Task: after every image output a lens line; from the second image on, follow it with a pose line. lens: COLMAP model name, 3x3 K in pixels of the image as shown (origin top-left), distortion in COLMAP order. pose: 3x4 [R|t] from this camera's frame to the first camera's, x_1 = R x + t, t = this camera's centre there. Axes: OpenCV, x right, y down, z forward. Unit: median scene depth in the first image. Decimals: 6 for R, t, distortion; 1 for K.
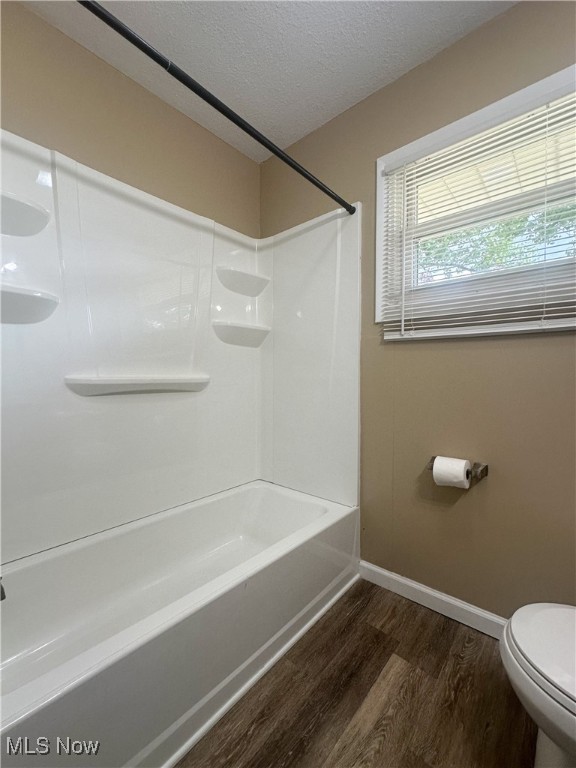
lens RADIAL K [[322.8, 0, 269.9], [0, 322.8, 382.7], [0, 0, 1]] dist [-0.005448, 0.000919]
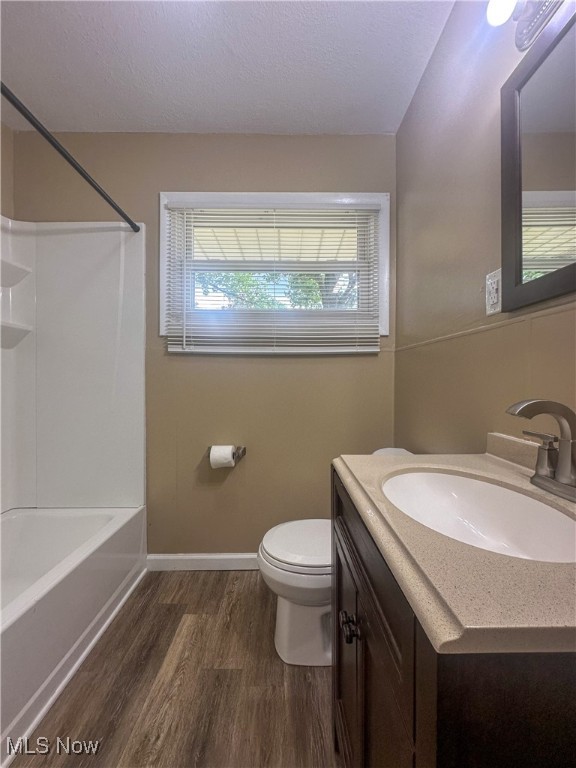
lens RADIAL K [[322.8, 0, 288.8], [0, 322.8, 382.6], [0, 0, 1]] dist [-0.005448, 0.000919]
pose [[0.728947, -0.000915, 0.684569, -0.133761], [0.016123, 0.999745, -0.015832, 0.002676], [-0.684380, 0.022578, 0.728776, -0.143017]]
